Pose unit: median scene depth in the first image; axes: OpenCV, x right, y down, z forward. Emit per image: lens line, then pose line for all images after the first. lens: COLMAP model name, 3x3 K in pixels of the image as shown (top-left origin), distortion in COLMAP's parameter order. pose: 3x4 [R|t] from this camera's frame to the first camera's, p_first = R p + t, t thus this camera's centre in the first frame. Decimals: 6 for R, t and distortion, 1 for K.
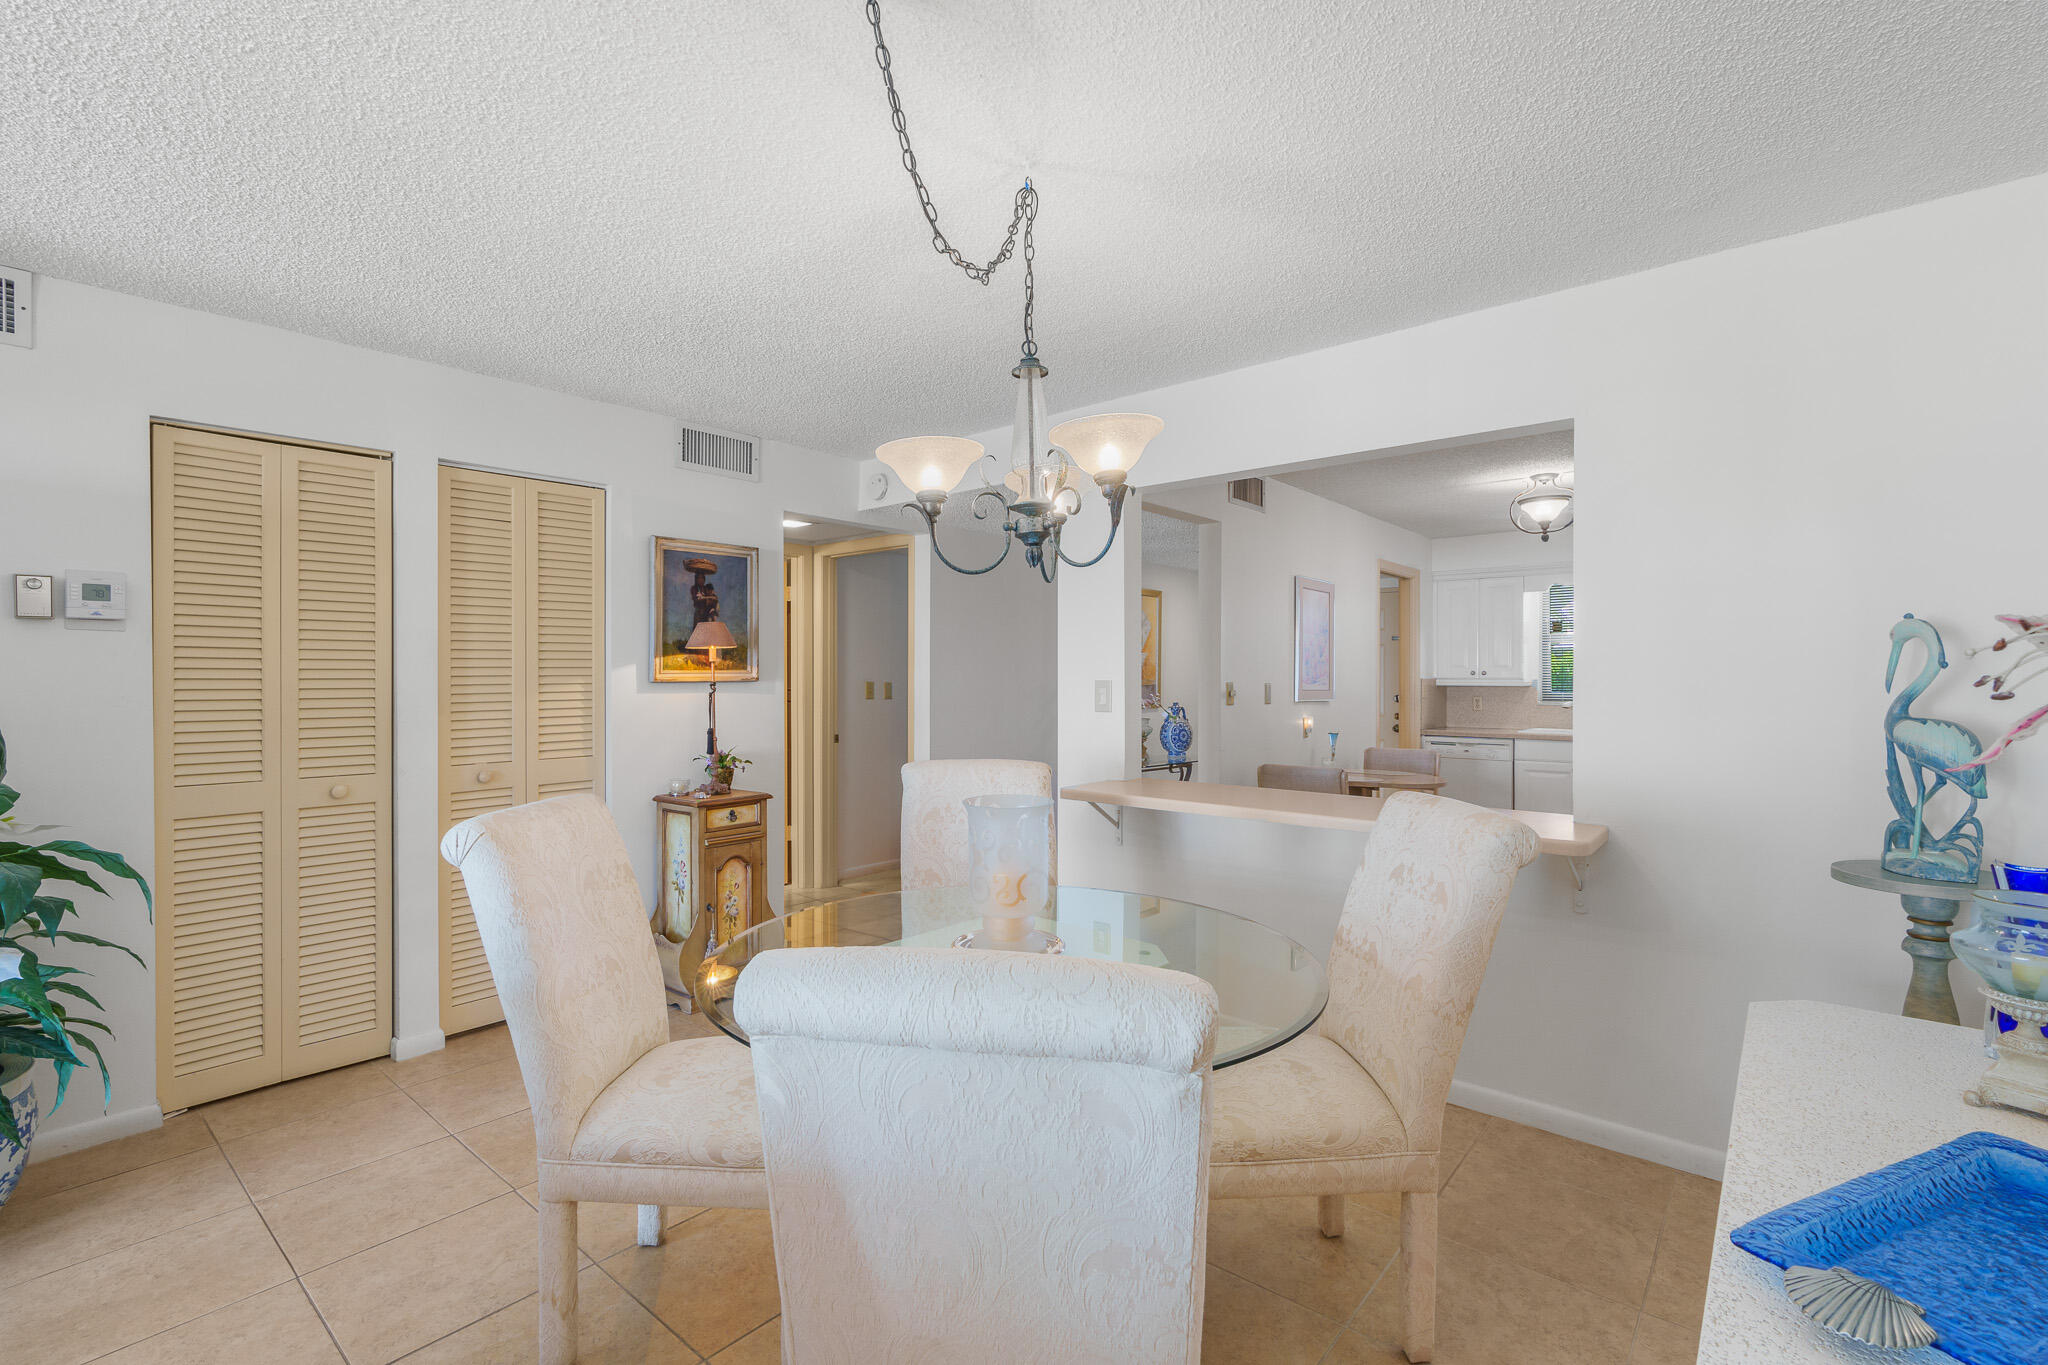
lens RADIAL K [[927.9, 0, 1017.2], [0, 927.9, 677.2], [0, 0, 1]] dist [-0.002532, 0.000065]
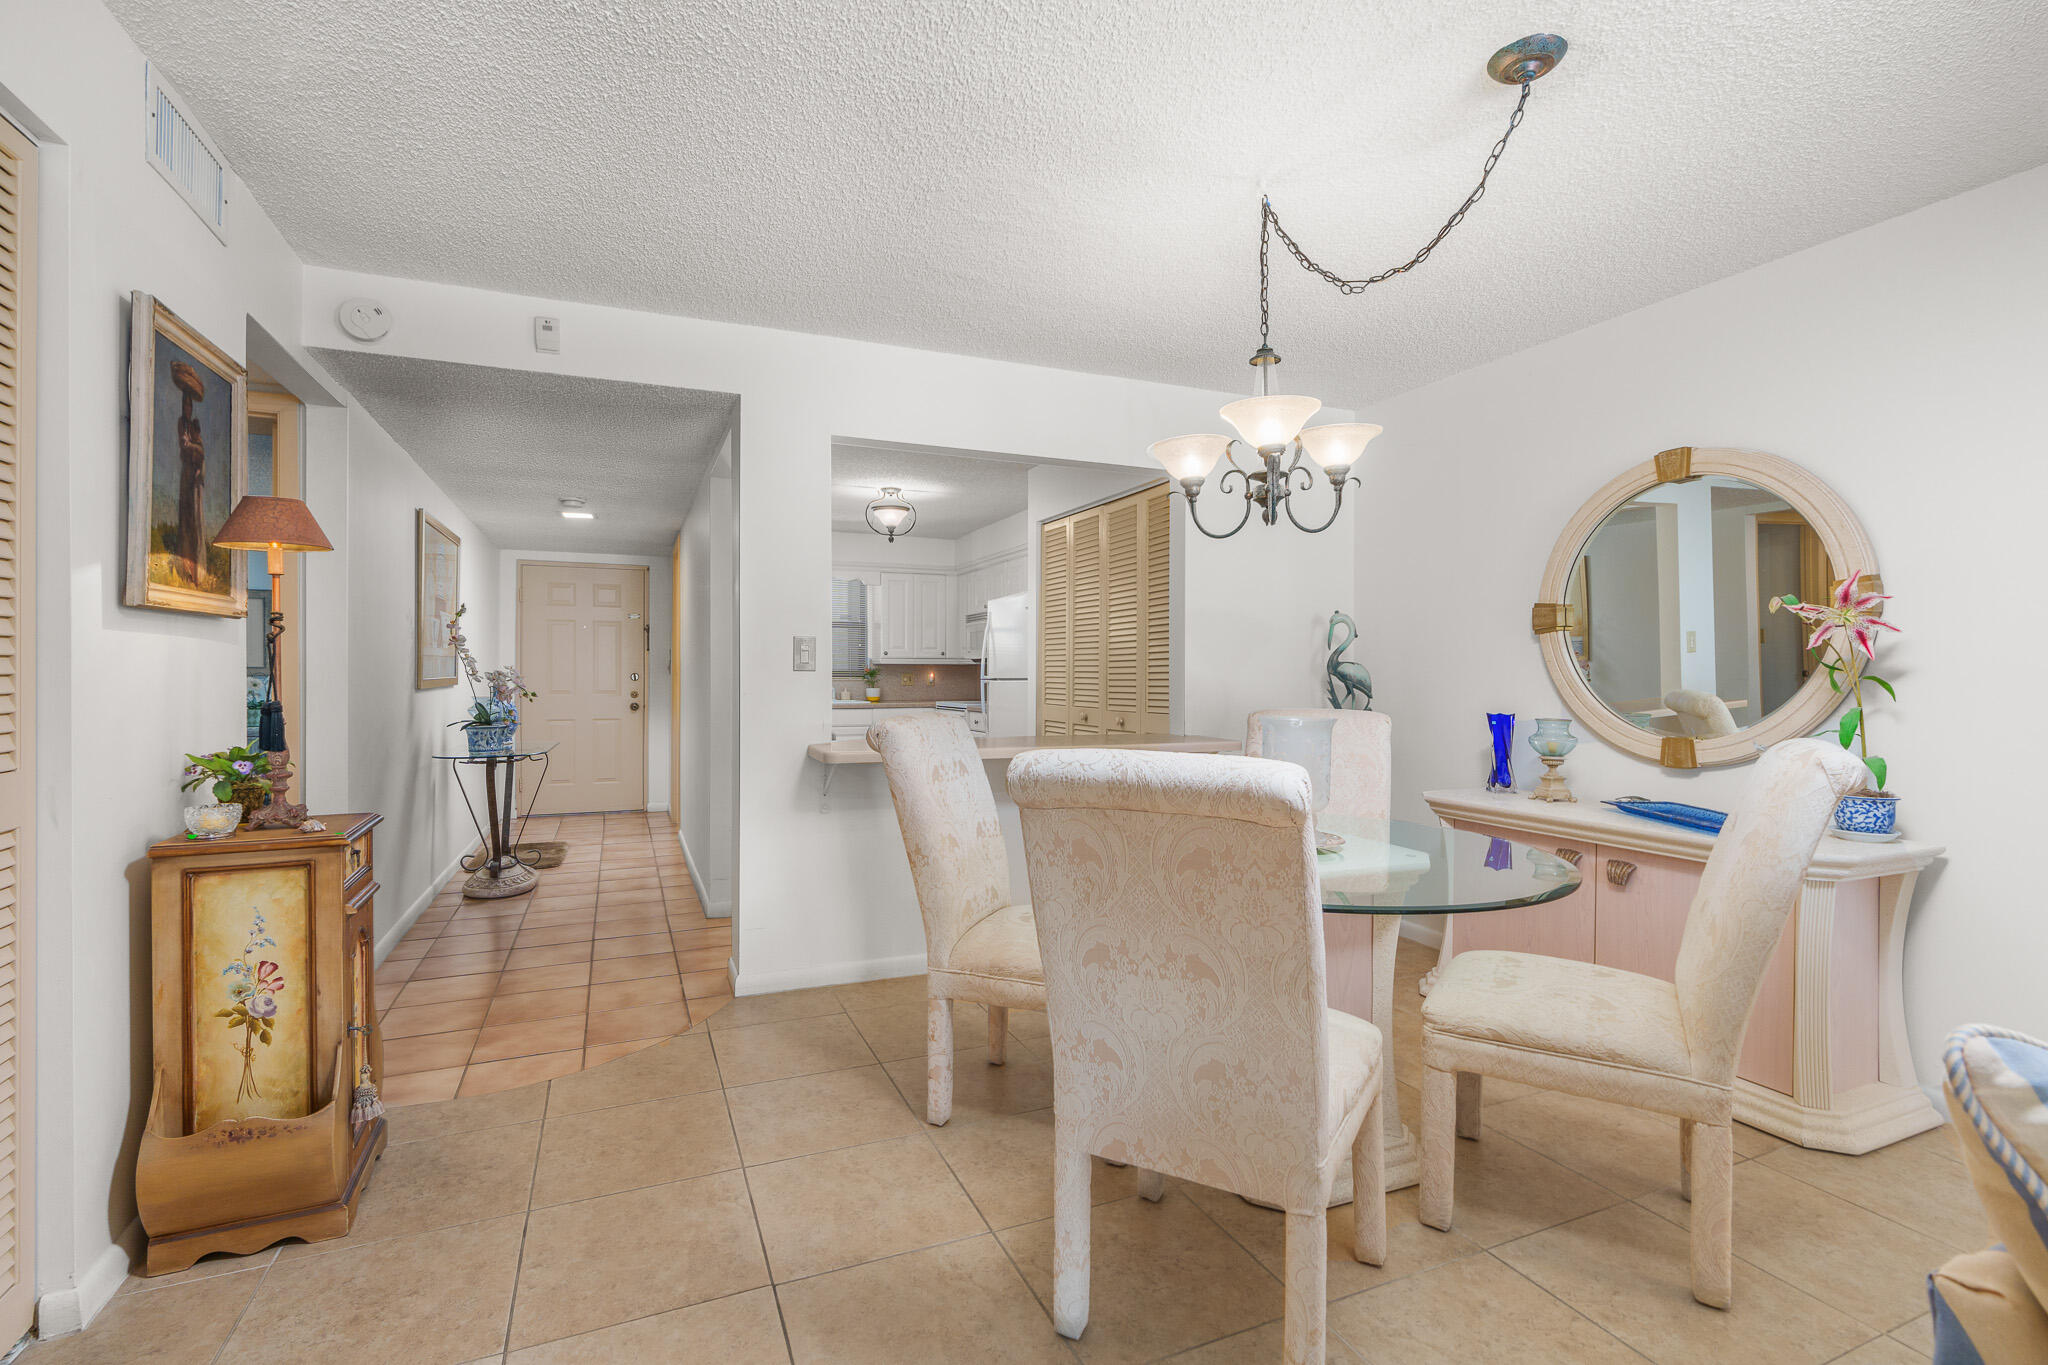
lens RADIAL K [[918.3, 0, 1026.1], [0, 918.3, 675.9], [0, 0, 1]] dist [0.001543, 0.000102]
pose [[0.441532, 0.000056, 0.897246, -0.609545], [-0.005484, 0.999981, 0.002636, 0.036583], [-0.897229, -0.006084, 0.441524, 0.392004]]
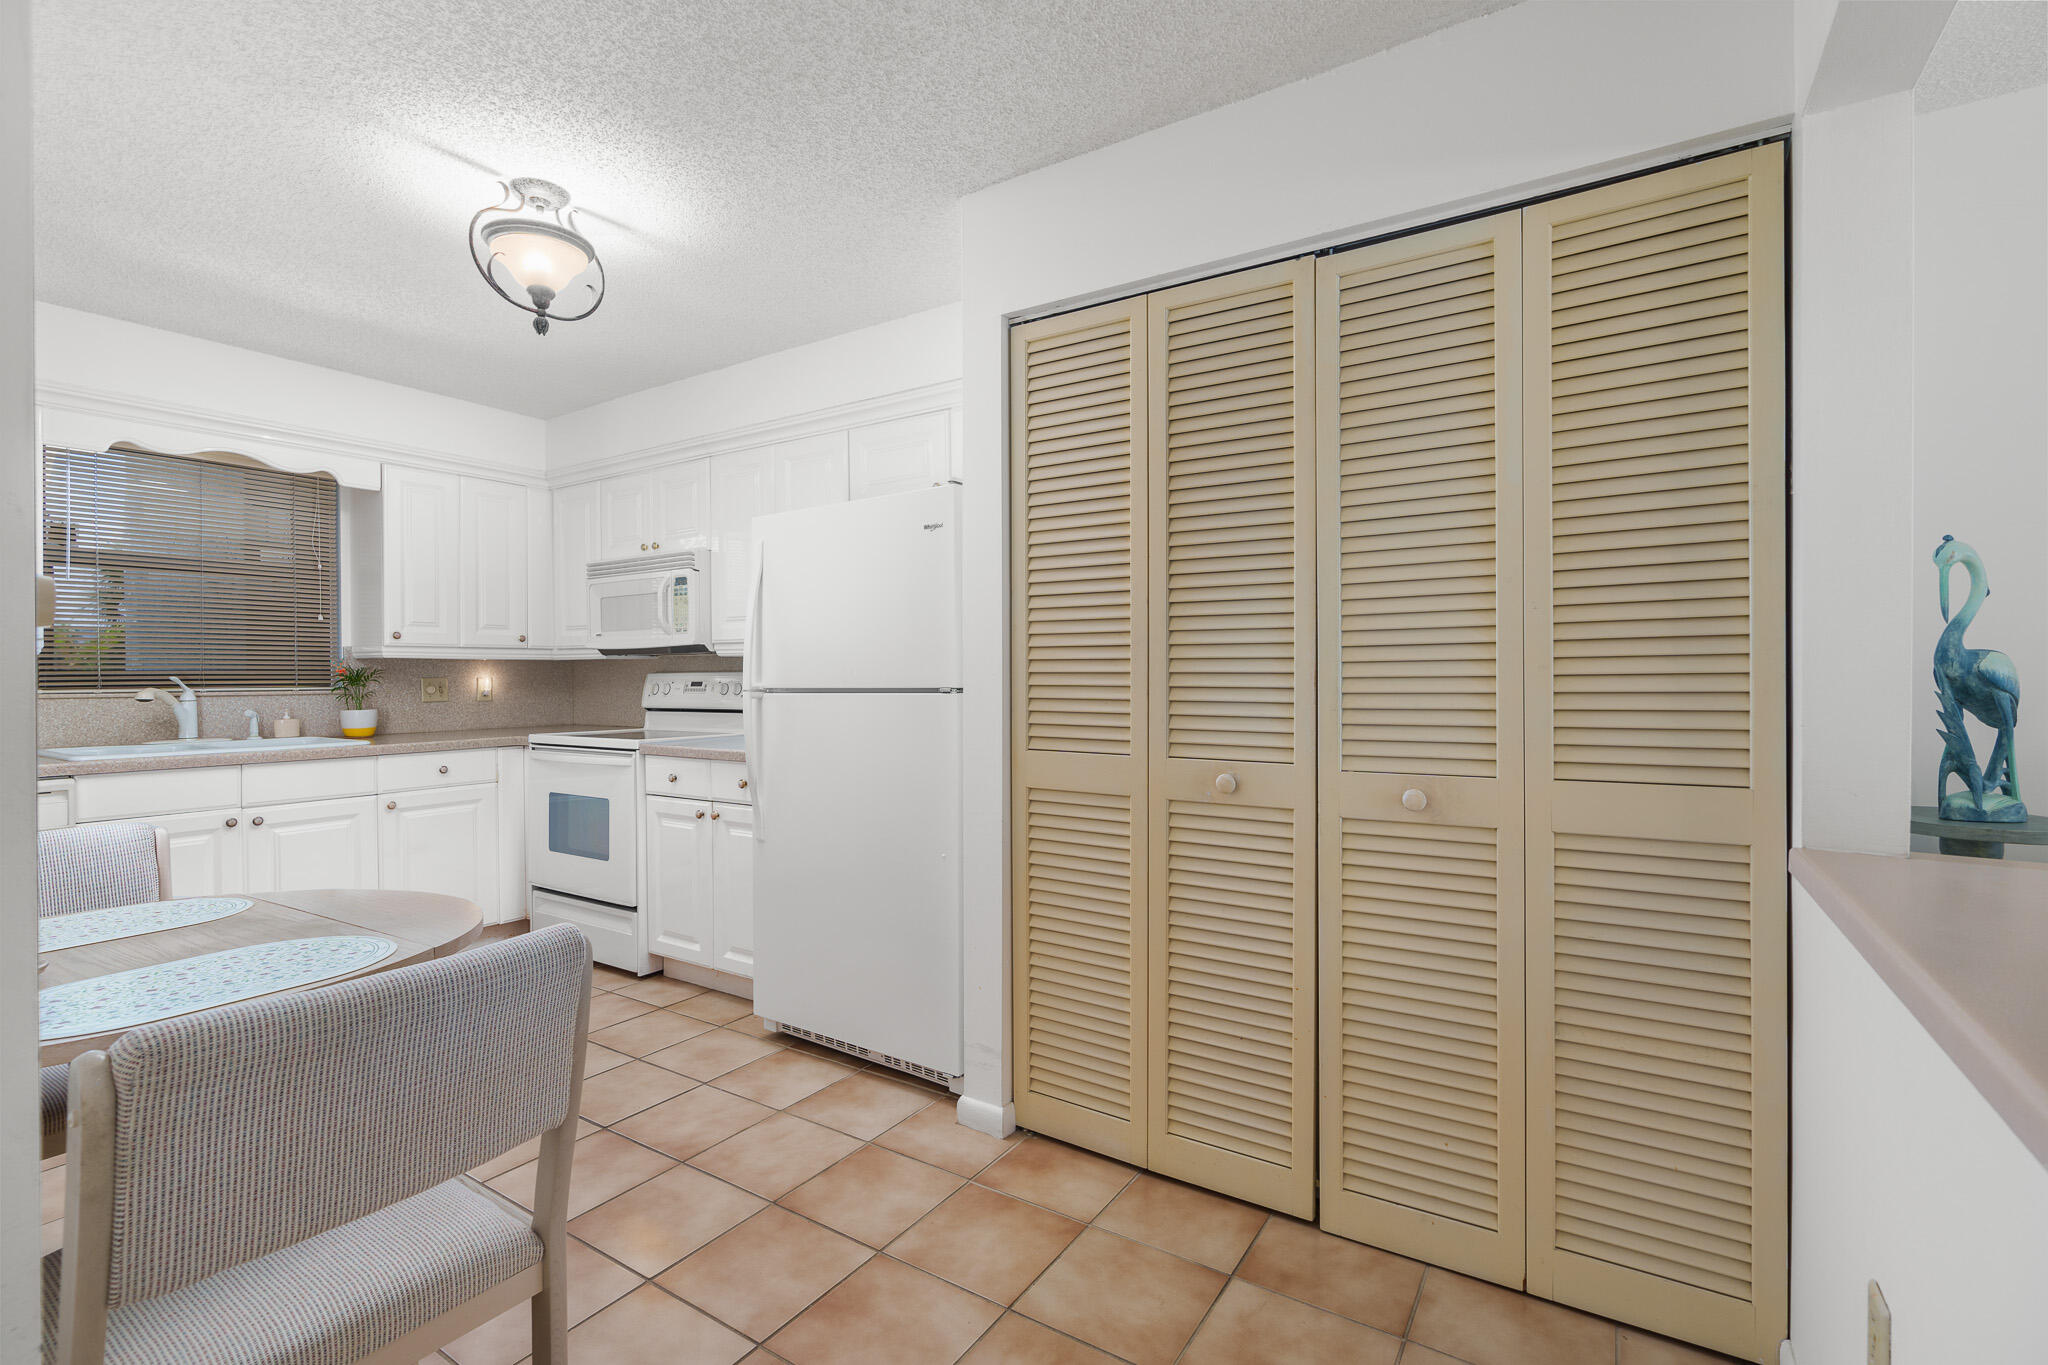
lens RADIAL K [[918.3, 0, 1026.1], [0, 918.3, 675.9], [0, 0, 1]] dist [0.001543, 0.000102]
pose [[-0.120228, -0.001580, 0.992745, 0.106031], [0.001075, 0.999998, 0.001722, 0.034822], [-0.992746, 0.001274, -0.120226, 1.087563]]
